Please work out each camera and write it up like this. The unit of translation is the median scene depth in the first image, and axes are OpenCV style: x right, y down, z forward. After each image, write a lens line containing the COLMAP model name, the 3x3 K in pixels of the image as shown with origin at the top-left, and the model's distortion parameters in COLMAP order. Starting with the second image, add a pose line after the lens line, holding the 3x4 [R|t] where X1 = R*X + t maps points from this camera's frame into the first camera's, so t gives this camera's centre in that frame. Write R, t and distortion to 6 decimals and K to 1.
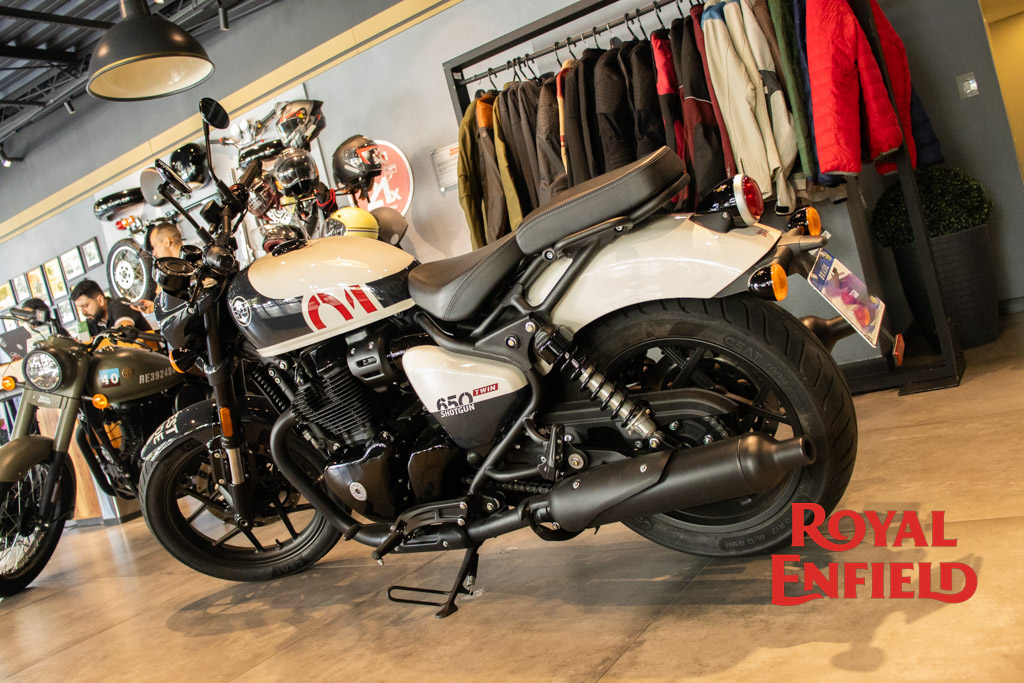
lens RADIAL K [[966.2, 0, 512.0], [0, 966.2, 341.5], [0, 0, 1]] dist [-0.003018, -0.000738]
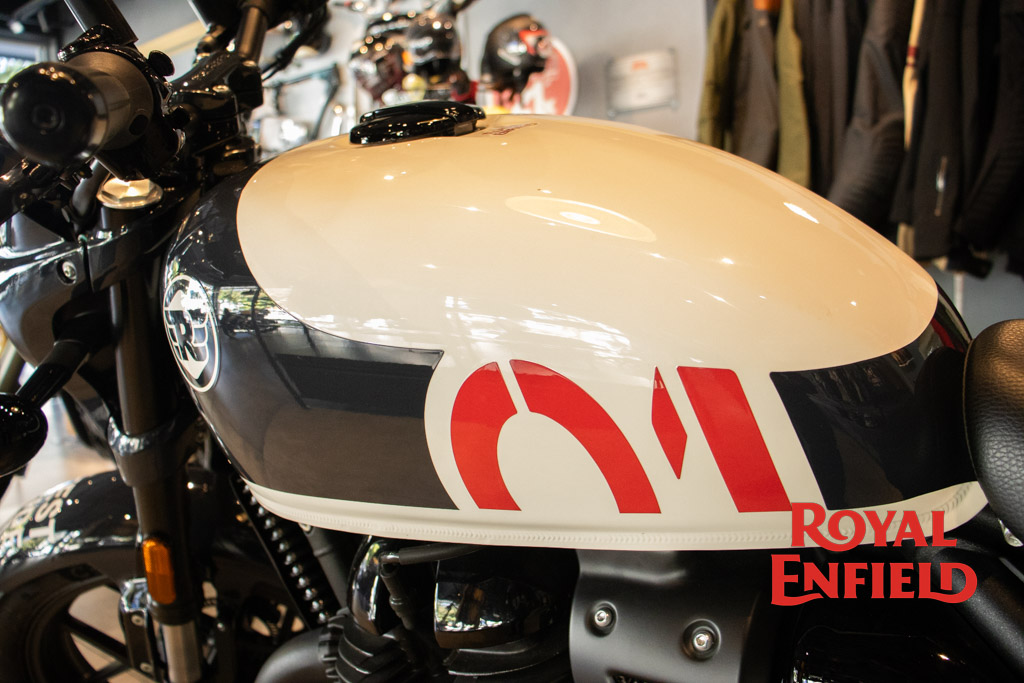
lens RADIAL K [[839.0, 0, 512.0], [0, 839.0, 341.5], [0, 0, 1]] dist [-0.166771, 0.128585]
pose [[0.976416, 0.209405, -0.052557, -0.088133], [-0.203547, 0.974019, 0.099277, -0.032312], [0.071980, -0.086238, 0.993671, 0.375115]]
